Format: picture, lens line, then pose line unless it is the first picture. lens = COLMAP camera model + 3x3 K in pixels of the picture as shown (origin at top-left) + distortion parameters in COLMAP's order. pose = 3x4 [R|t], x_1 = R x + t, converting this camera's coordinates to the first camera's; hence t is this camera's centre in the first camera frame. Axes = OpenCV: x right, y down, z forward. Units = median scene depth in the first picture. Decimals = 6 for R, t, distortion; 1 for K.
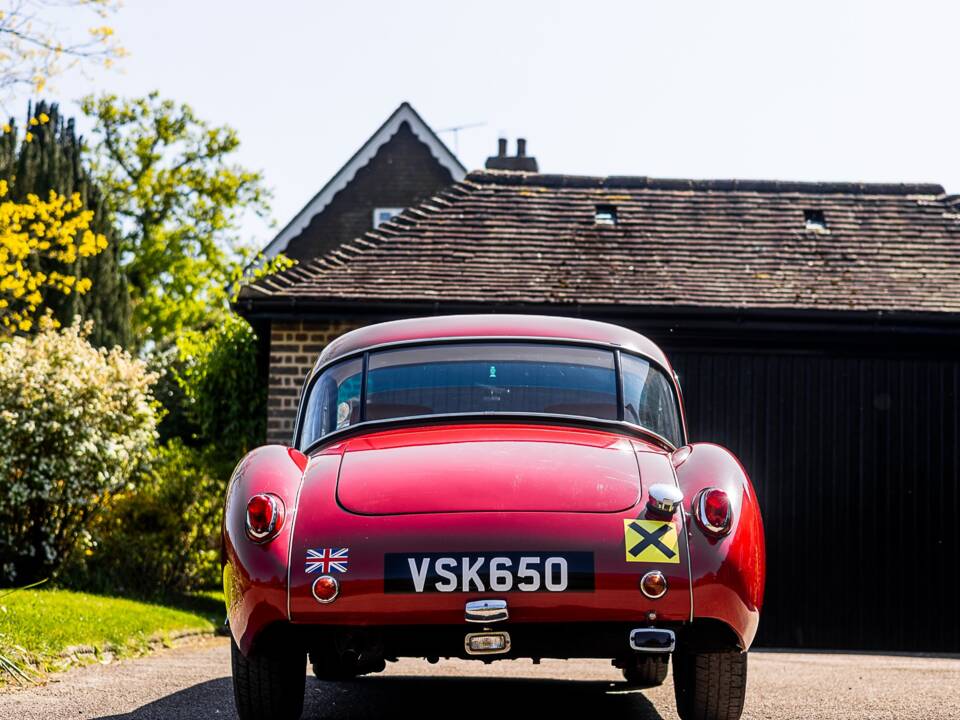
lens RADIAL K [[2026.8, 0, 480.0], [0, 2026.8, 360.0], [0, 0, 1]] dist [-0.003029, 0.015867]
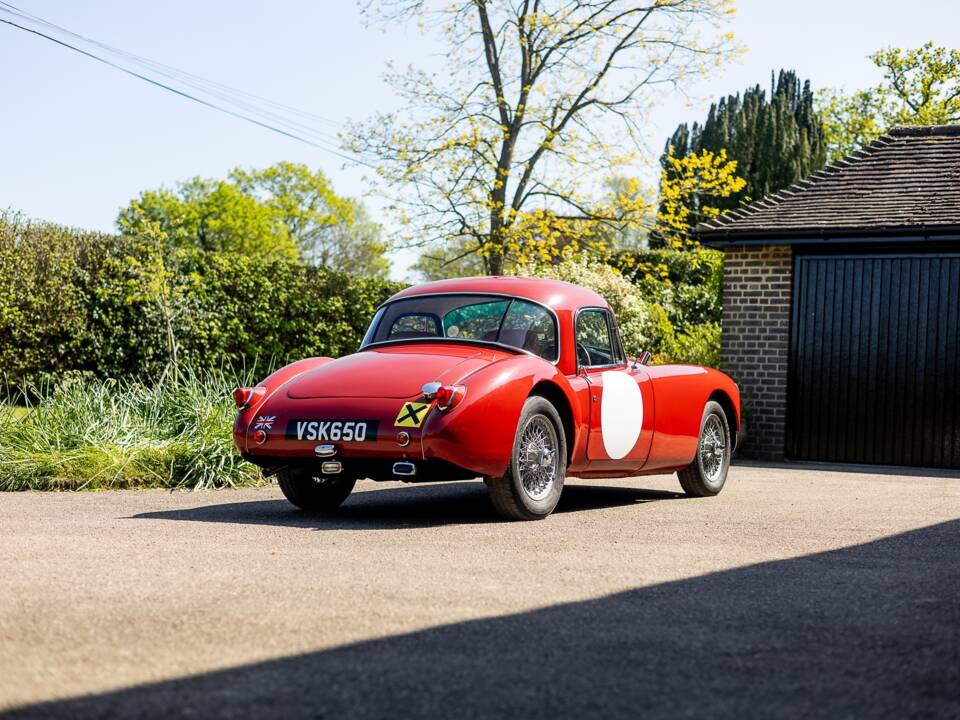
lens RADIAL K [[1502.1, 0, 472.0], [0, 1502.1, 353.9], [0, 0, 1]] dist [0.016093, 0.128429]
pose [[0.871003, -0.005146, -0.491250, 0.274533], [0.040671, 0.997268, 0.061665, -0.015845], [0.489591, -0.073690, 0.868833, -0.048066]]
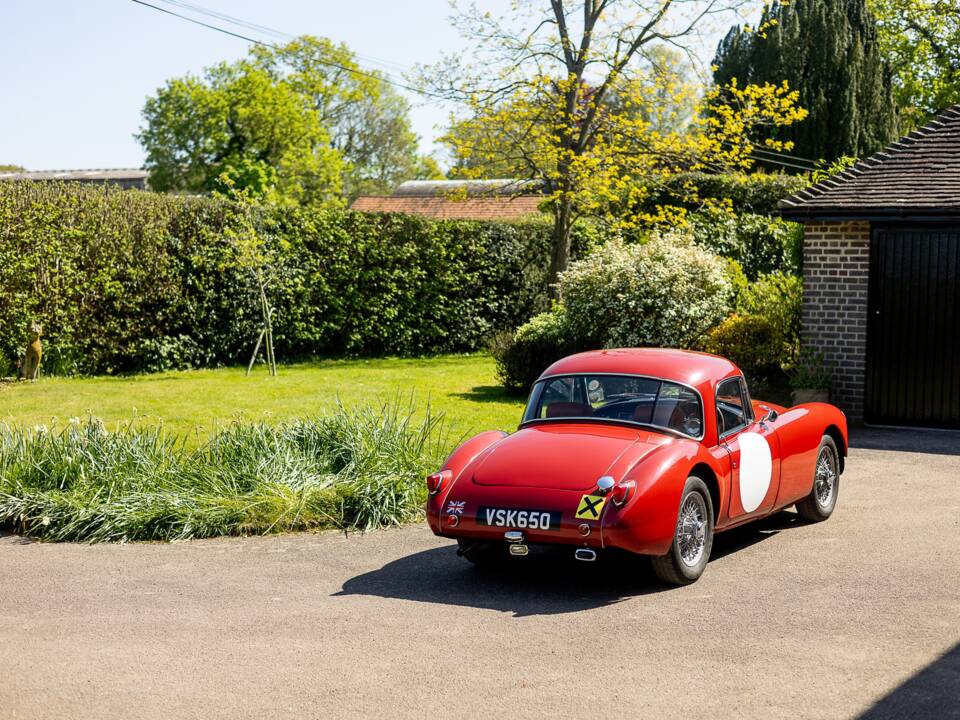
lens RADIAL K [[1538.4, 0, 494.0], [0, 1538.4, 356.4], [0, 0, 1]] dist [0.005960, 0.147829]
pose [[0.869611, 0.017987, -0.493410, 0.271150], [0.065191, 0.986404, 0.150854, -0.108342], [0.489415, -0.163350, 0.856615, -0.135673]]
